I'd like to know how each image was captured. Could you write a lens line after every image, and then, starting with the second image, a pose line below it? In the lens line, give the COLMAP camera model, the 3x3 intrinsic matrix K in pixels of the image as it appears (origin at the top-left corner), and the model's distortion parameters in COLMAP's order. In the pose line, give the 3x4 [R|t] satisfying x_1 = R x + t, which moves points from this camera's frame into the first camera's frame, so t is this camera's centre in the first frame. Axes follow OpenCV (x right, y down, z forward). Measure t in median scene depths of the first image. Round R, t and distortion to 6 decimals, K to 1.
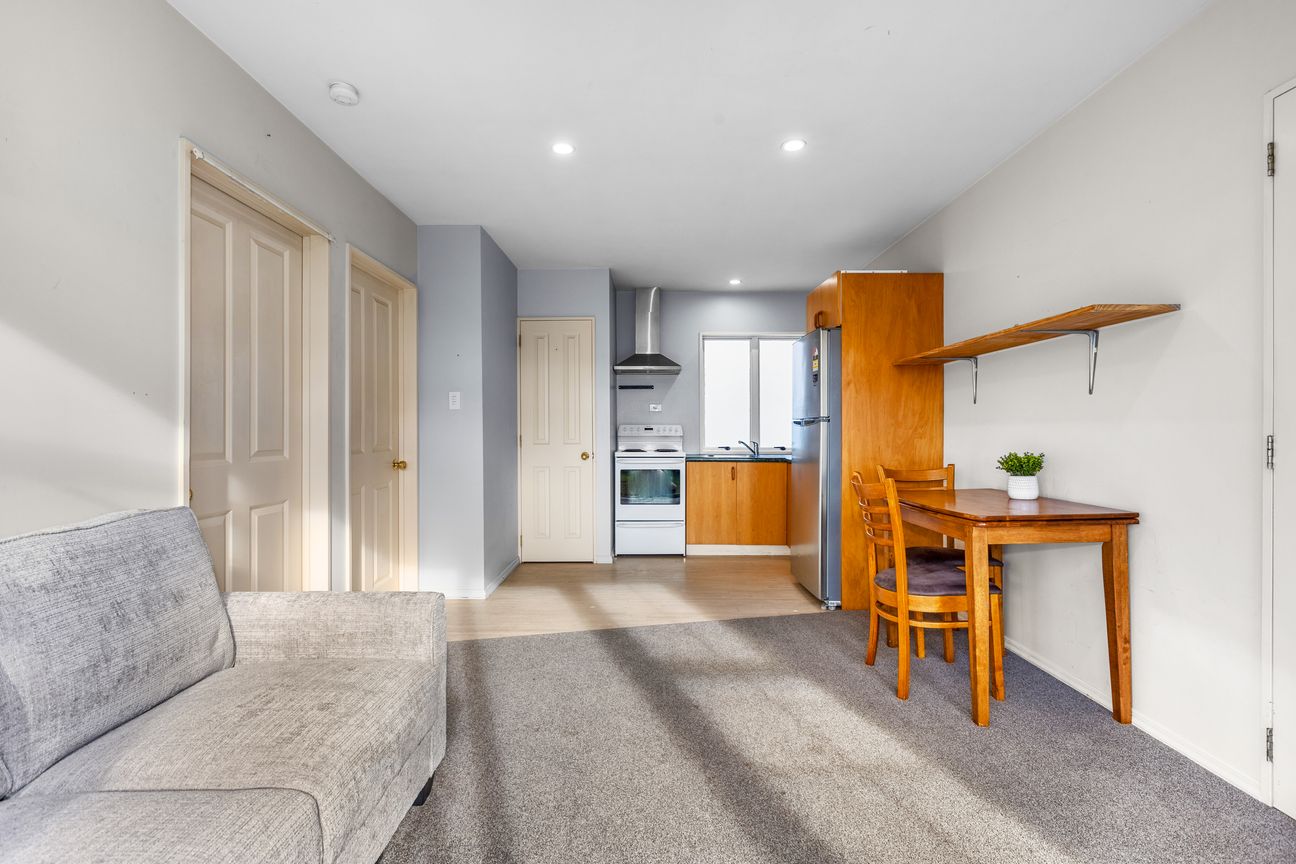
lens RADIAL K [[583.6, 0, 648.0], [0, 583.6, 432.0], [0, 0, 1]] dist [-0.004321, -0.000253]
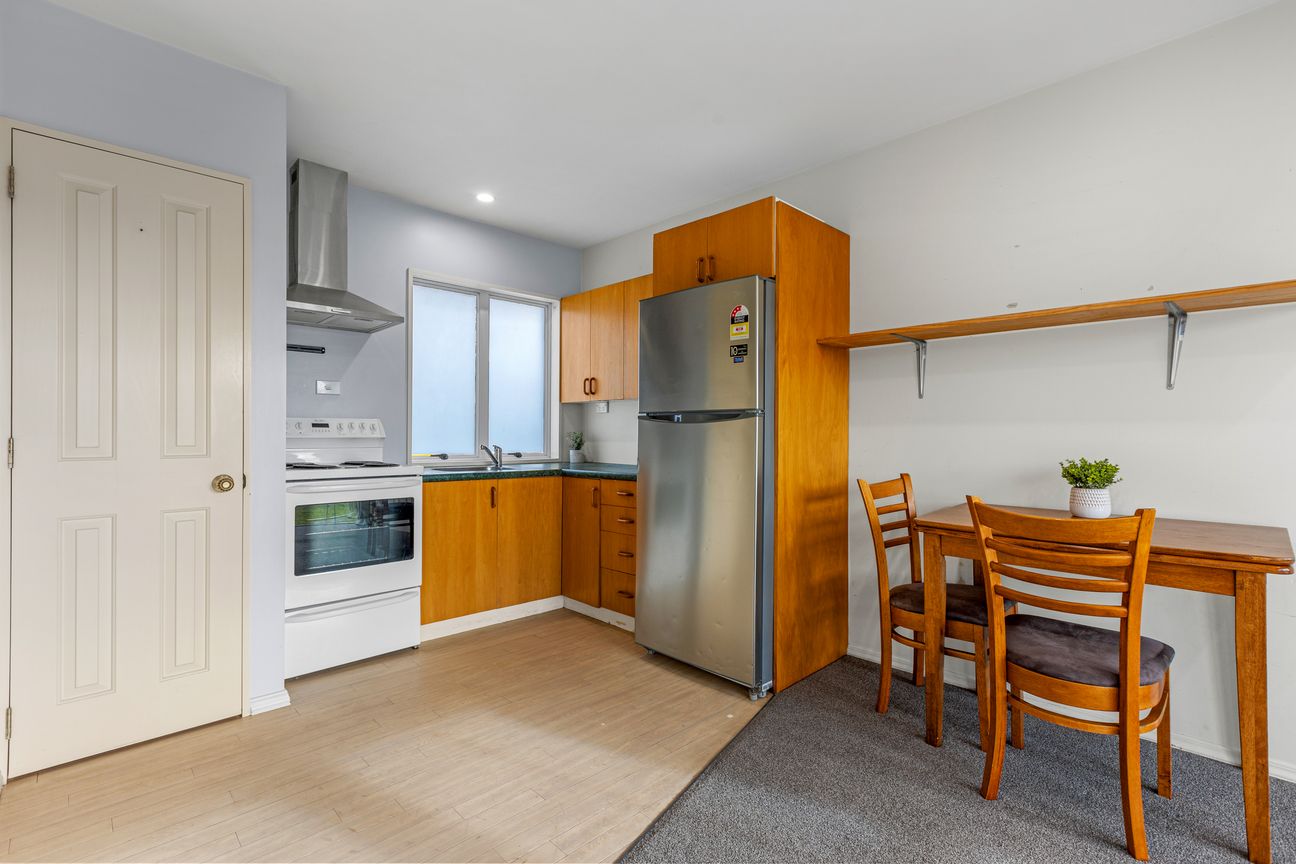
lens RADIAL K [[583.6, 0, 648.0], [0, 583.6, 432.0], [0, 0, 1]] dist [-0.004321, -0.000253]
pose [[0.715756, 0.006458, 0.698320, -0.177900], [-0.005010, 0.999979, -0.004114, 0.002228], [-0.698332, -0.000554, 0.715773, 0.432864]]
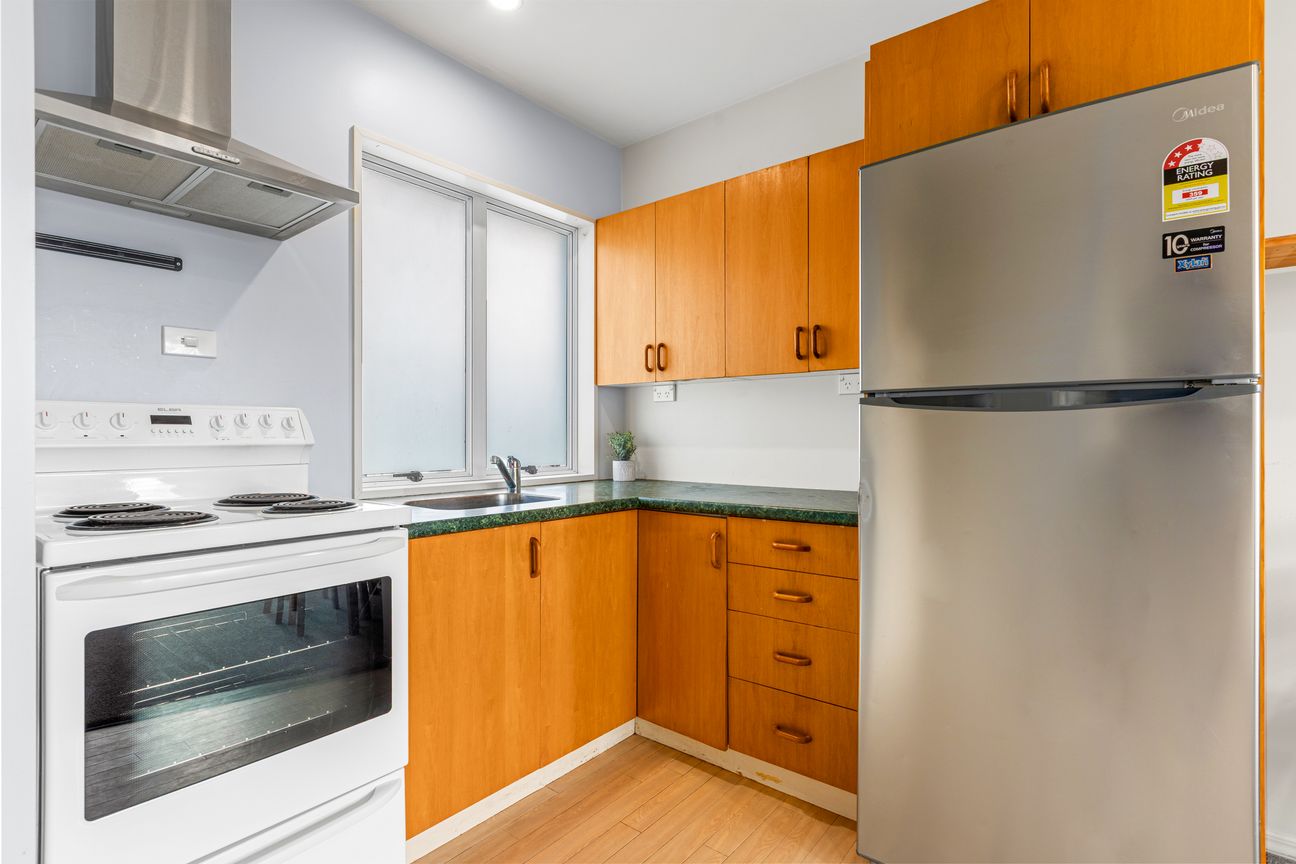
lens RADIAL K [[616.1, 0, 648.0], [0, 616.1, 432.0], [0, 0, 1]] dist [0.000167, 0.000381]
pose [[0.626567, 0.003747, 0.779359, -0.086872], [0.000677, 0.999985, -0.005353, 0.002277], [-0.779368, 0.003882, 0.626555, 0.736215]]
